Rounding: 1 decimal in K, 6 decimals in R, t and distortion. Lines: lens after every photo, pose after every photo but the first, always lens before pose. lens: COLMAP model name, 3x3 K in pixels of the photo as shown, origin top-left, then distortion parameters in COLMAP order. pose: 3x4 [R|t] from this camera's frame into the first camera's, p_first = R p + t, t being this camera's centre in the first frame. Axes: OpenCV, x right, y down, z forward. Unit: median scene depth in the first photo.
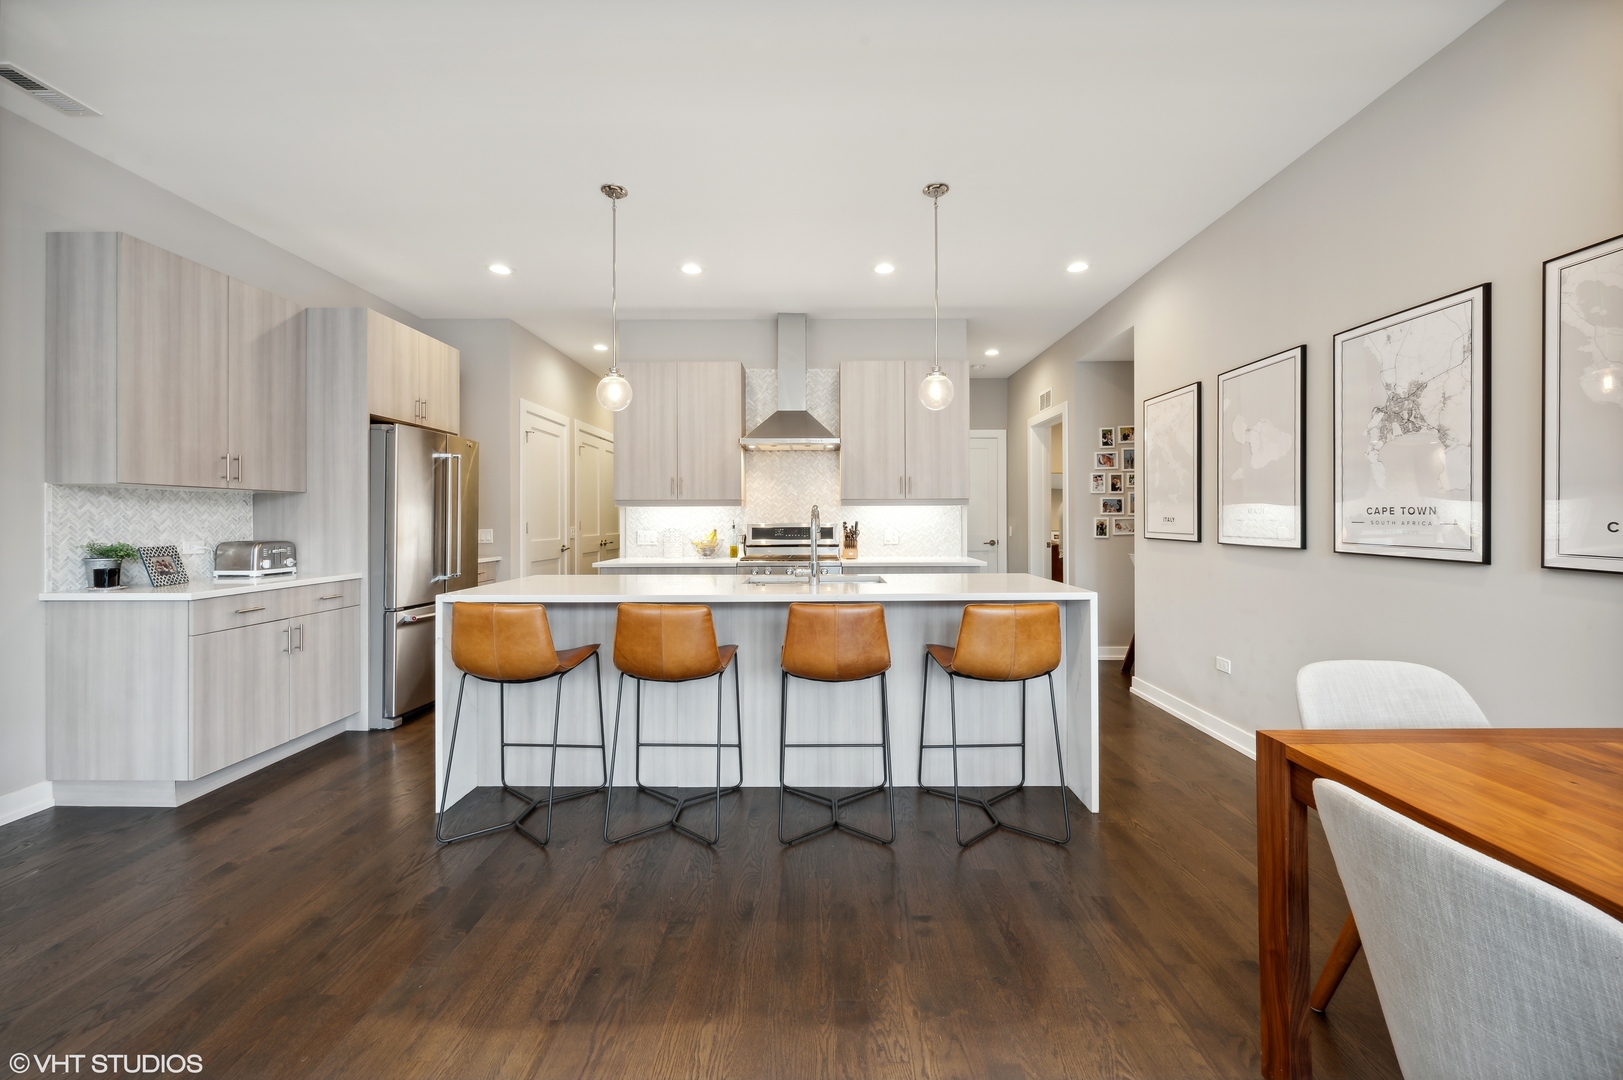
lens RADIAL K [[660.8, 0, 839.4], [0, 660.8, 520.8], [0, 0, 1]] dist [0.002470, -0.000785]
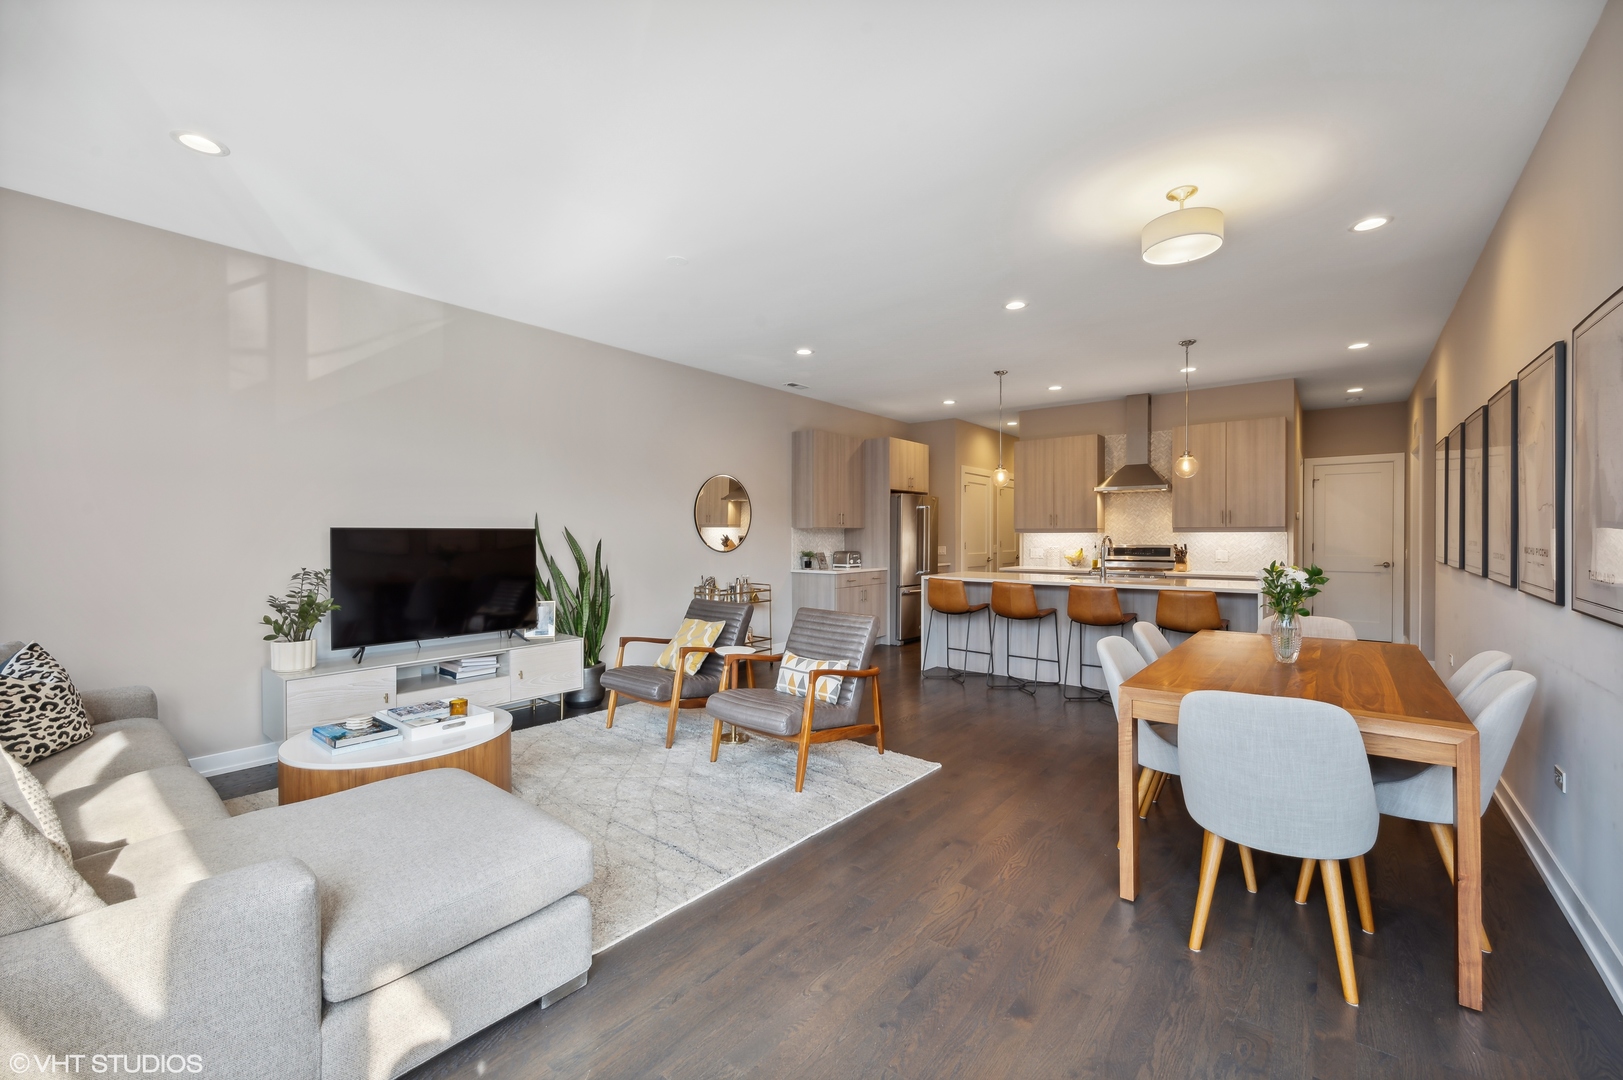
lens RADIAL K [[660.8, 0, 824.6], [0, 660.8, 541.2], [0, 0, 1]] dist [0.002470, -0.000785]
pose [[0.784934, 0.006356, -0.619547, 0.414428], [-0.003161, 0.999975, 0.006254, -0.015689], [0.619572, -0.002951, 0.784934, -0.766457]]
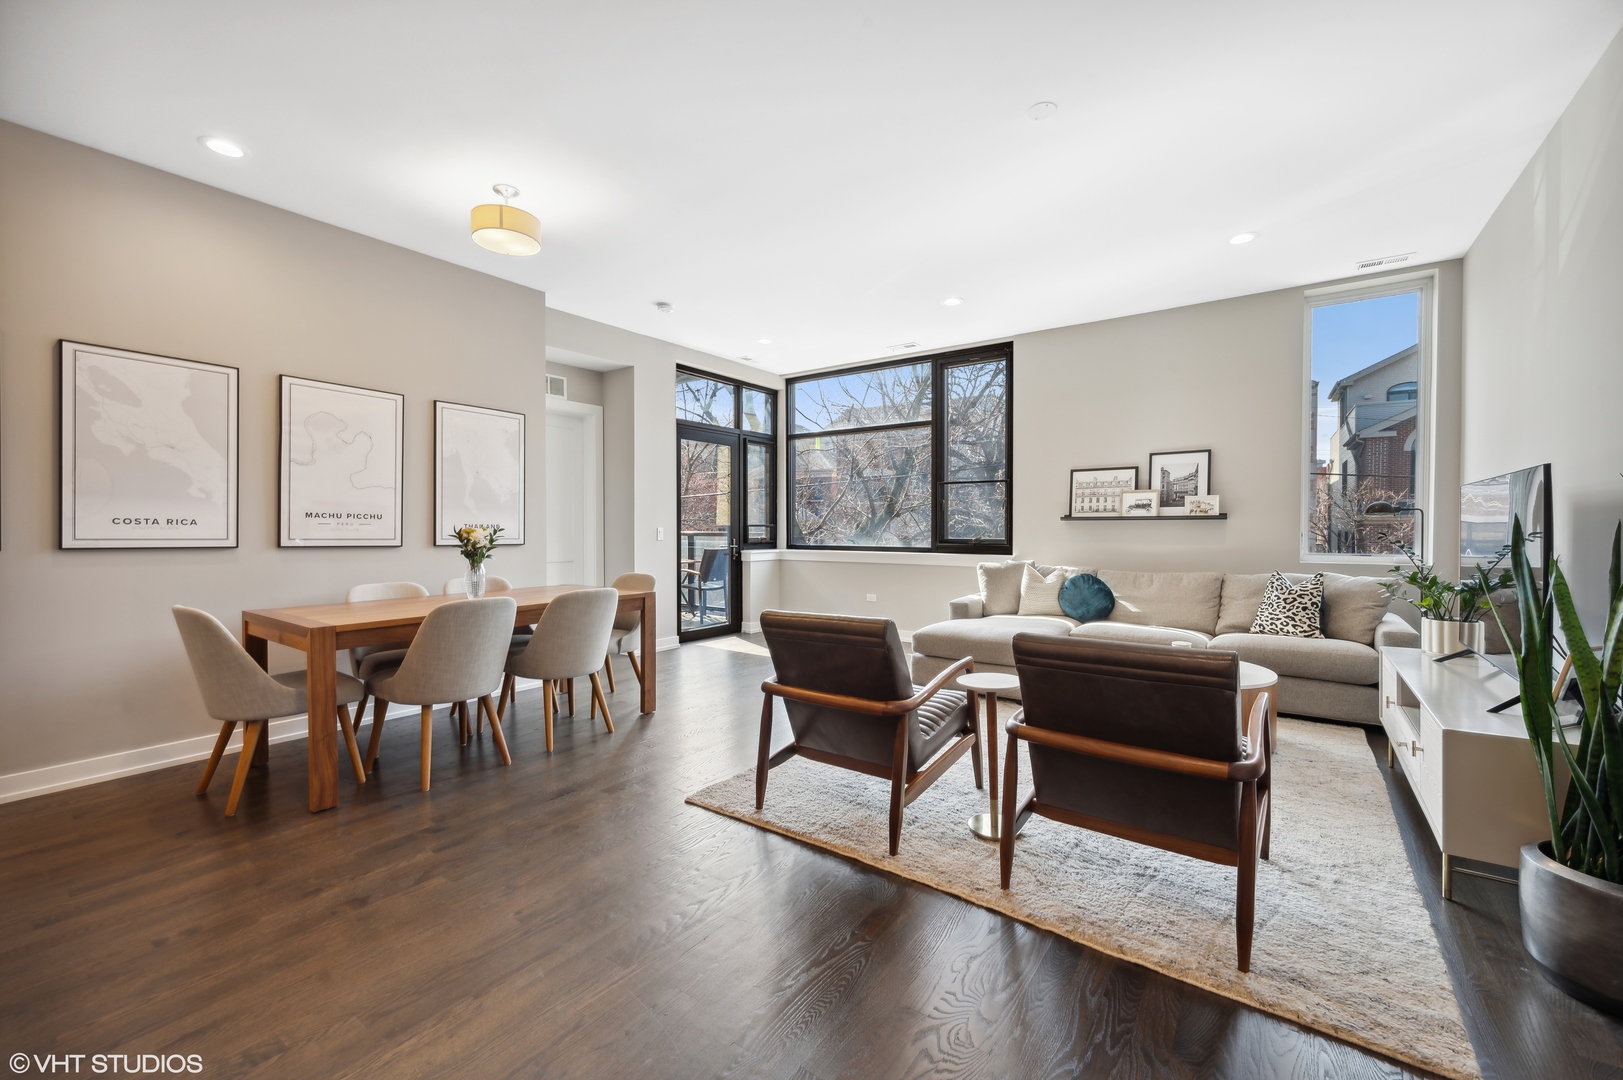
lens RADIAL K [[660.8, 0, 804.1], [0, 660.8, 529.6], [0, 0, 1]] dist [0.002470, -0.000785]
pose [[-0.802794, 0.001229, 0.596255, -0.672786], [0.004369, 0.999983, 0.003822, 0.019339], [-0.596240, 0.005673, -0.802786, 0.701884]]
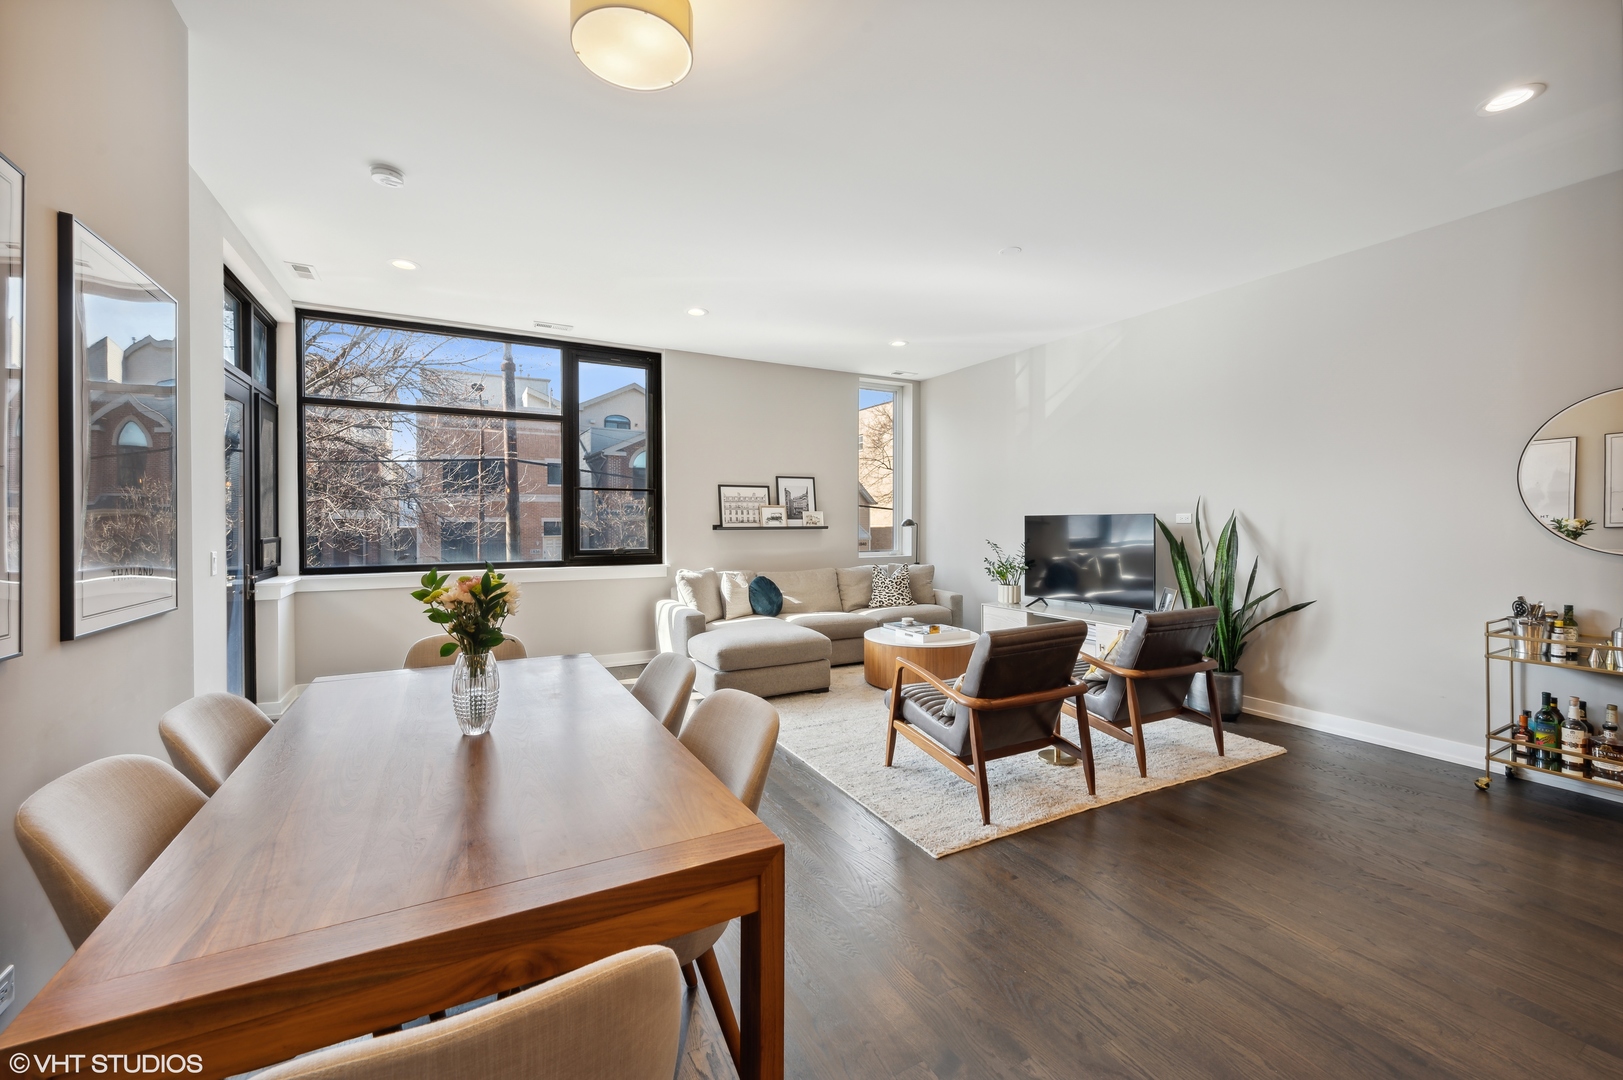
lens RADIAL K [[660.8, 0, 808.1], [0, 660.8, 530.8], [0, 0, 1]] dist [0.002470, -0.000785]
pose [[-0.886209, 0.011810, -0.463135, 0.365346], [0.003439, 0.999815, 0.018914, -0.023897], [0.463273, 0.015169, -0.886086, 0.730402]]
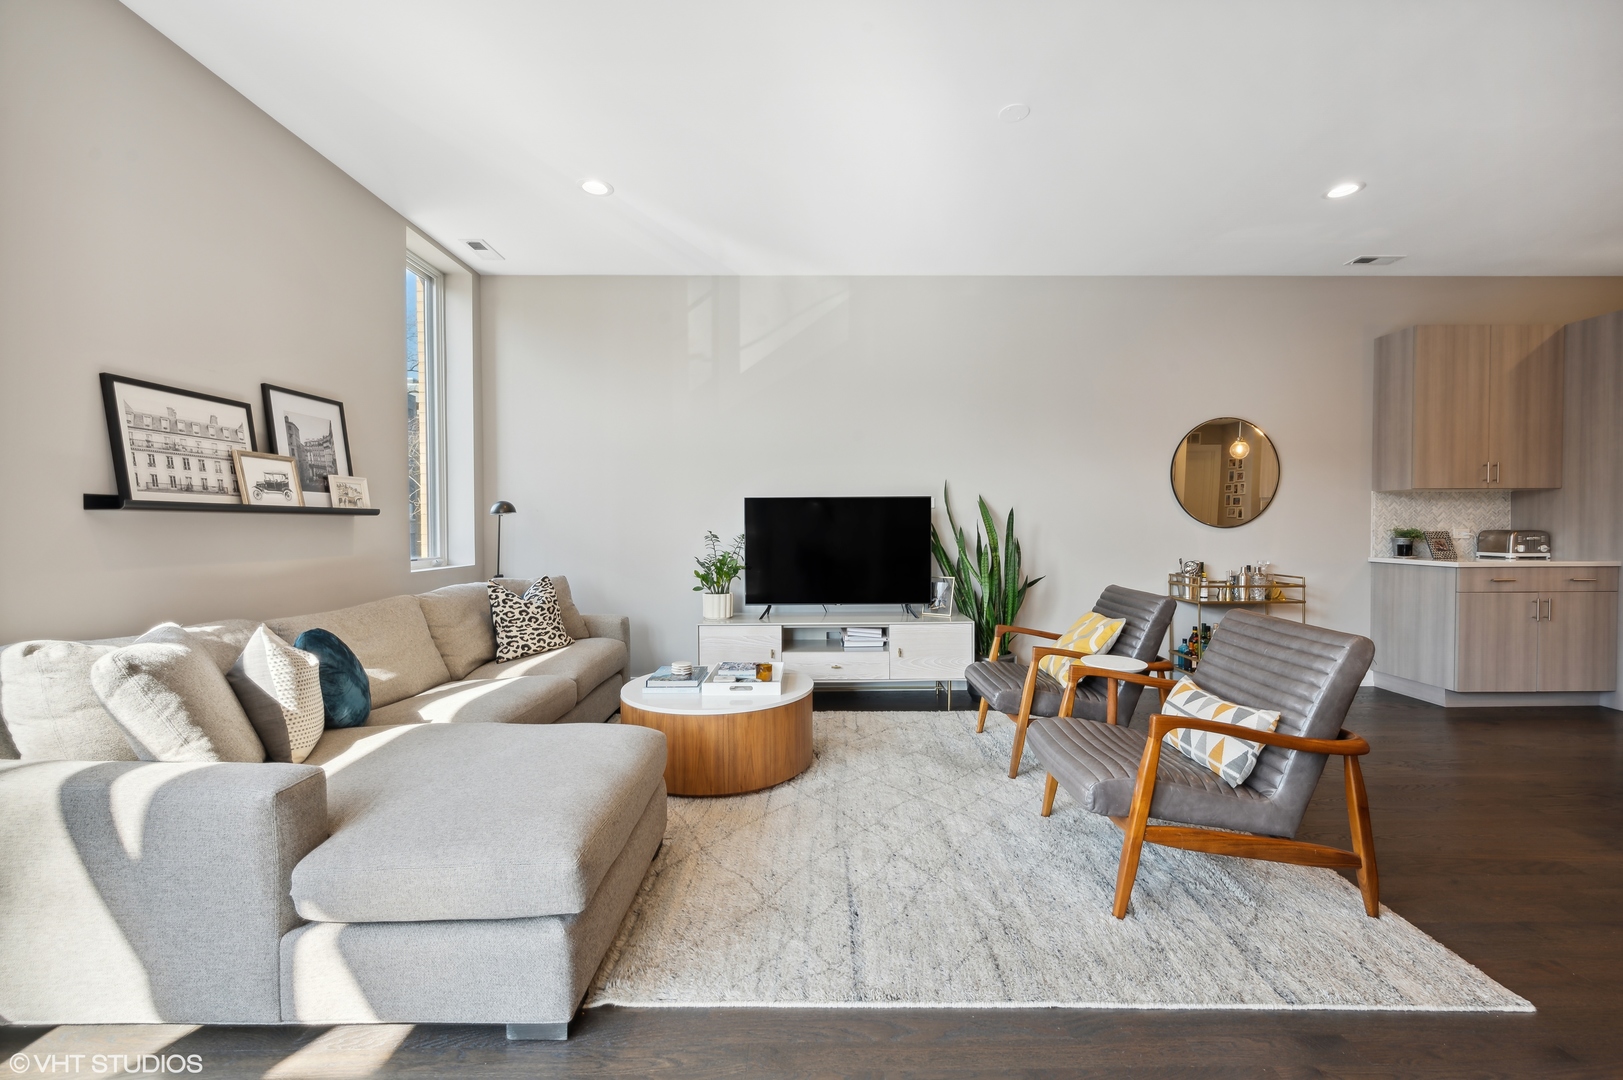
lens RADIAL K [[660.8, 0, 807.8], [0, 660.8, 534.9], [0, 0, 1]] dist [0.002470, -0.000785]
pose [[0.007159, 0.016558, -0.999837, 0.350671], [0.000655, 0.999863, 0.016563, 0.018983], [0.999974, -0.000773, 0.007147, -0.331789]]
